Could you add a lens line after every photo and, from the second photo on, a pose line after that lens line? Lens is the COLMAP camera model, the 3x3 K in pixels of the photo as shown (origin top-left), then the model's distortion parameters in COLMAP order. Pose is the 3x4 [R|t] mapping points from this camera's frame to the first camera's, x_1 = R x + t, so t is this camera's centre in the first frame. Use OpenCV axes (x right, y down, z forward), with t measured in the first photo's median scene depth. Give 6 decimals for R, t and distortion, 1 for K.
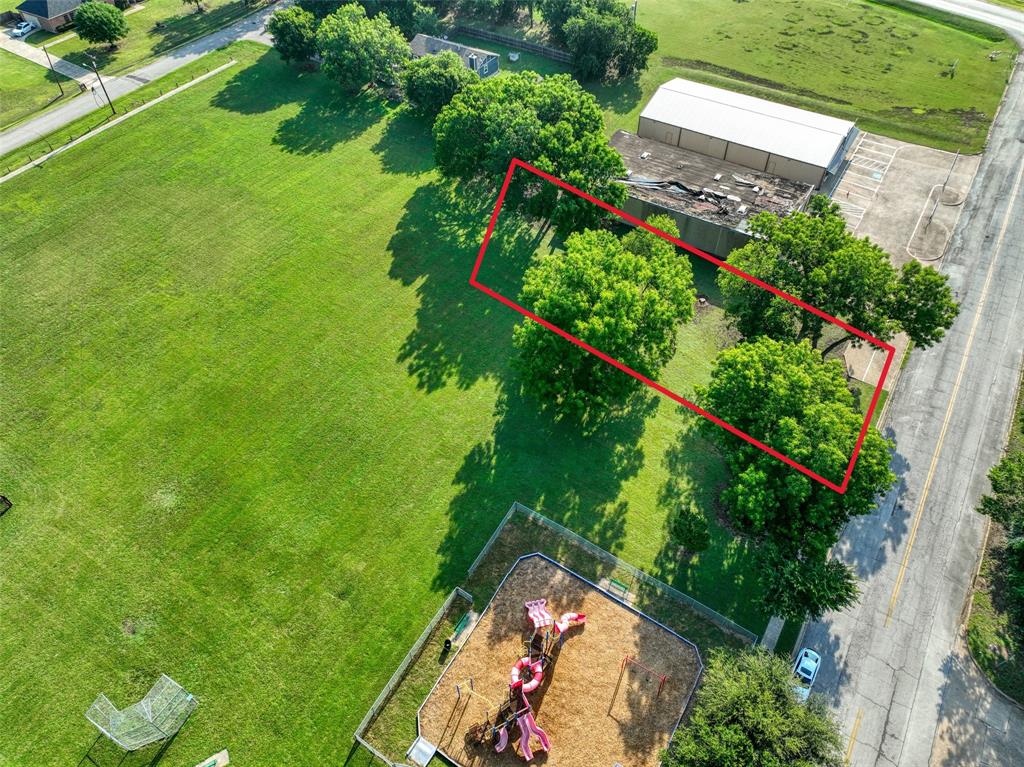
lens RADIAL K [[723.5, 0, 513.8], [0, 723.5, 376.2], [0, 0, 1]] dist [0.008292, 0.009620]
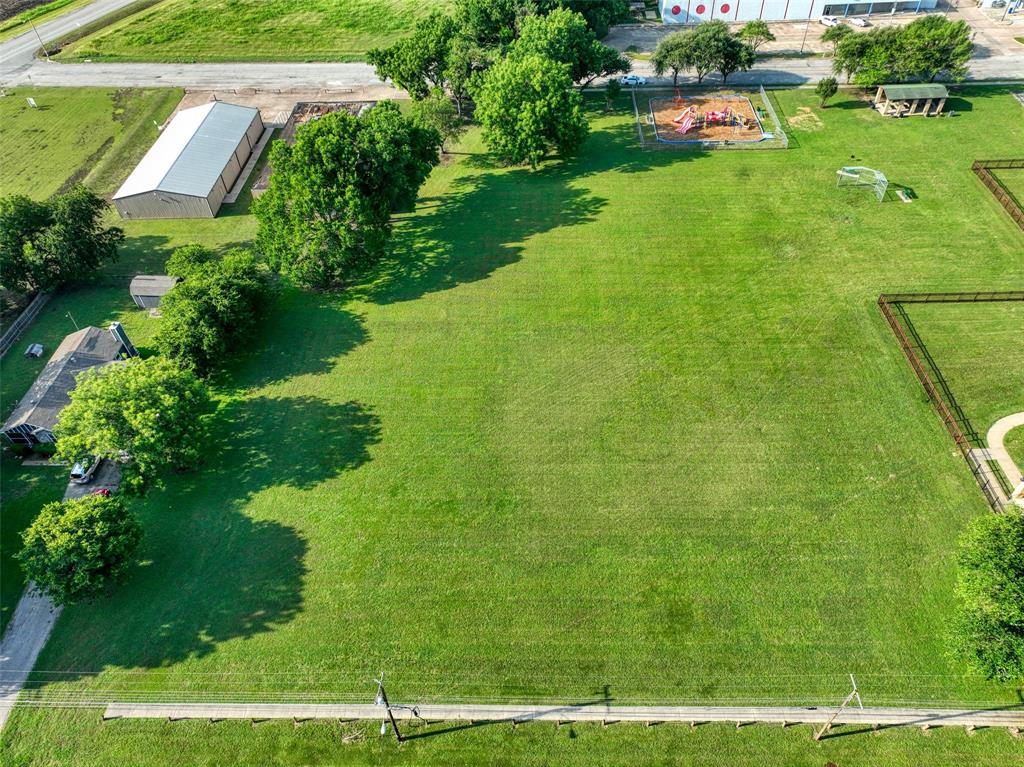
lens RADIAL K [[723.5, 0, 513.8], [0, 723.5, 376.2], [0, 0, 1]] dist [0.008292, 0.009620]
pose [[-0.505536, -0.596495, 0.623400, -0.916576], [0.666994, 0.188149, 0.720916, -0.865147], [-0.547315, 0.780253, 0.302742, 0.779089]]
